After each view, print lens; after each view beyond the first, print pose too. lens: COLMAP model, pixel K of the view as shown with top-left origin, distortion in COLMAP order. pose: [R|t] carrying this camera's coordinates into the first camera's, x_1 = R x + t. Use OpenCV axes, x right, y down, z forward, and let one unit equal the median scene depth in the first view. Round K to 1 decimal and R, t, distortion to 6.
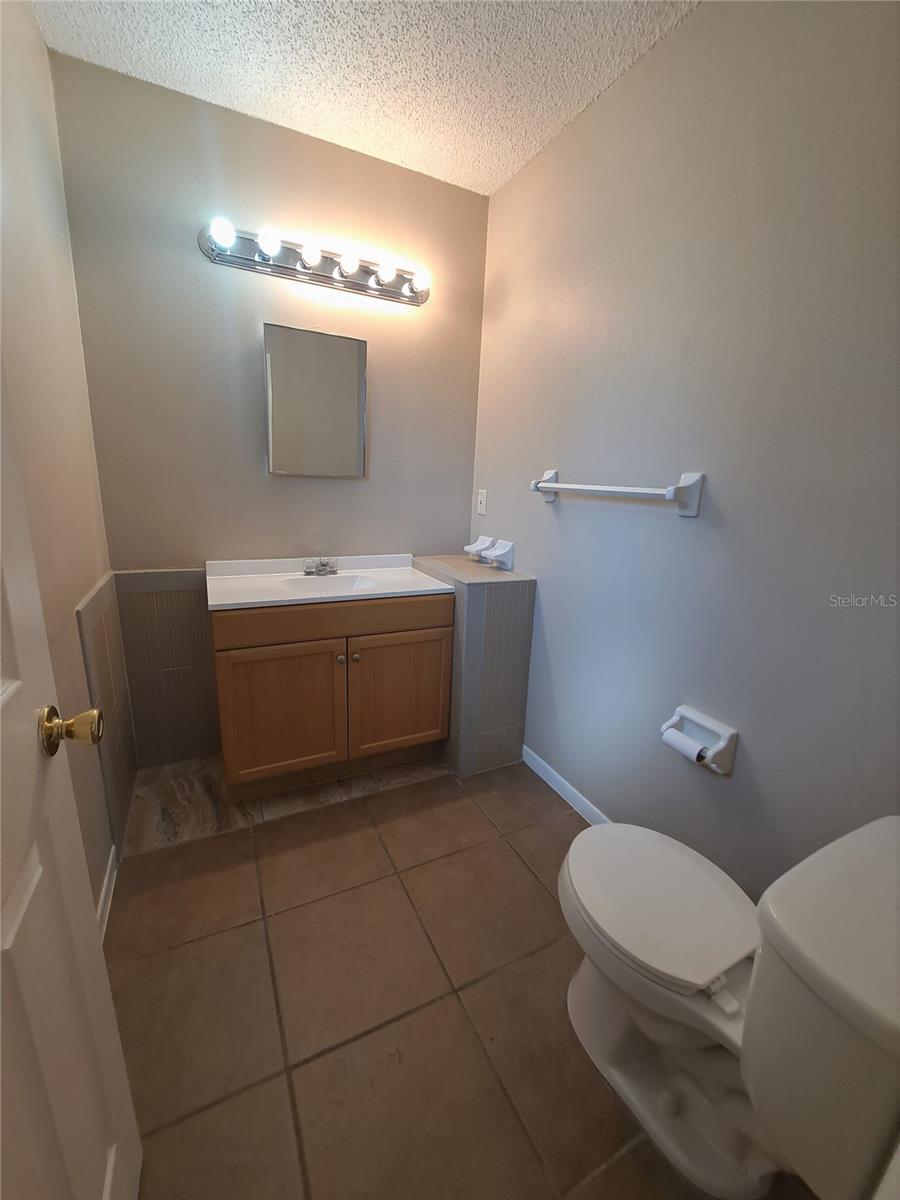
lens RADIAL K [[483.5, 0, 453.0], [0, 483.5, 598.3], [0, 0, 1]] dist [-0.020073, -0.000290]
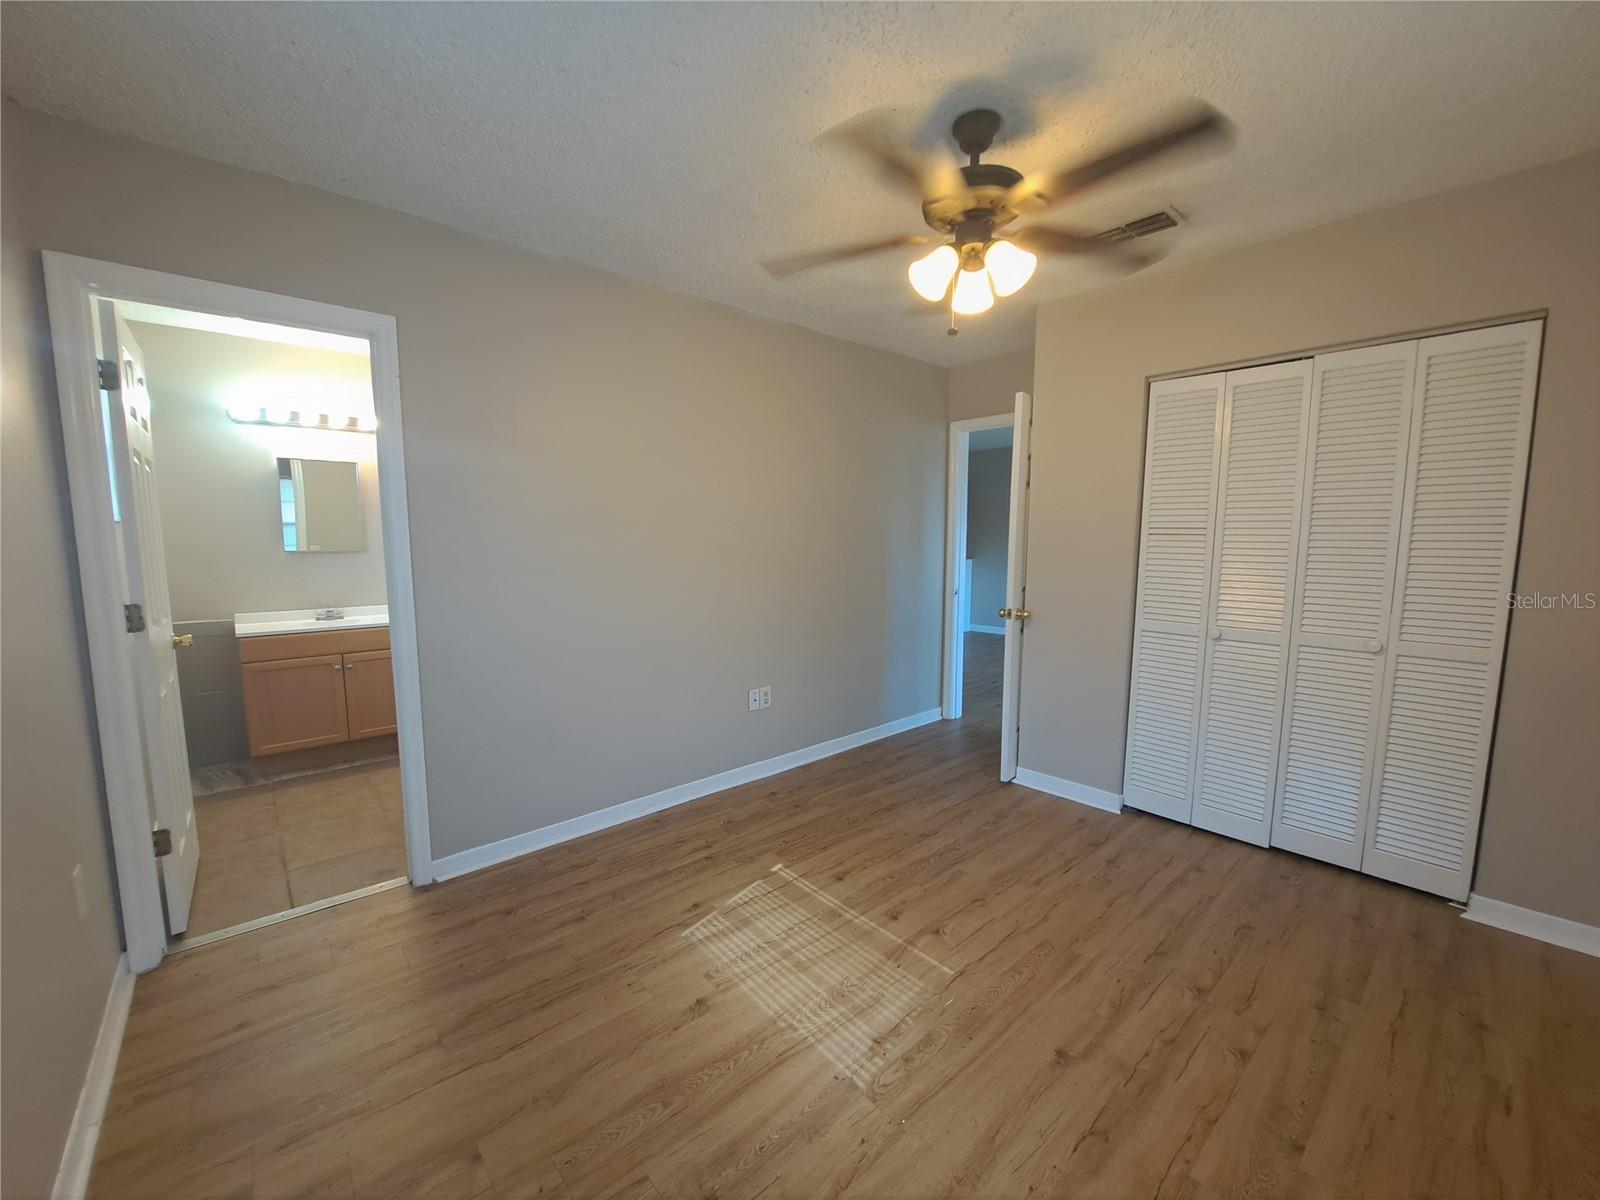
lens RADIAL K [[644.6, 0, 805.0], [0, 644.6, 605.7], [0, 0, 1]] dist [-0.020073, -0.000290]
pose [[0.963986, -0.080586, 0.253451, 0.691880], [0.113406, 0.986558, -0.117651, 0.331958], [-0.240563, 0.142157, 0.960167, -1.311183]]
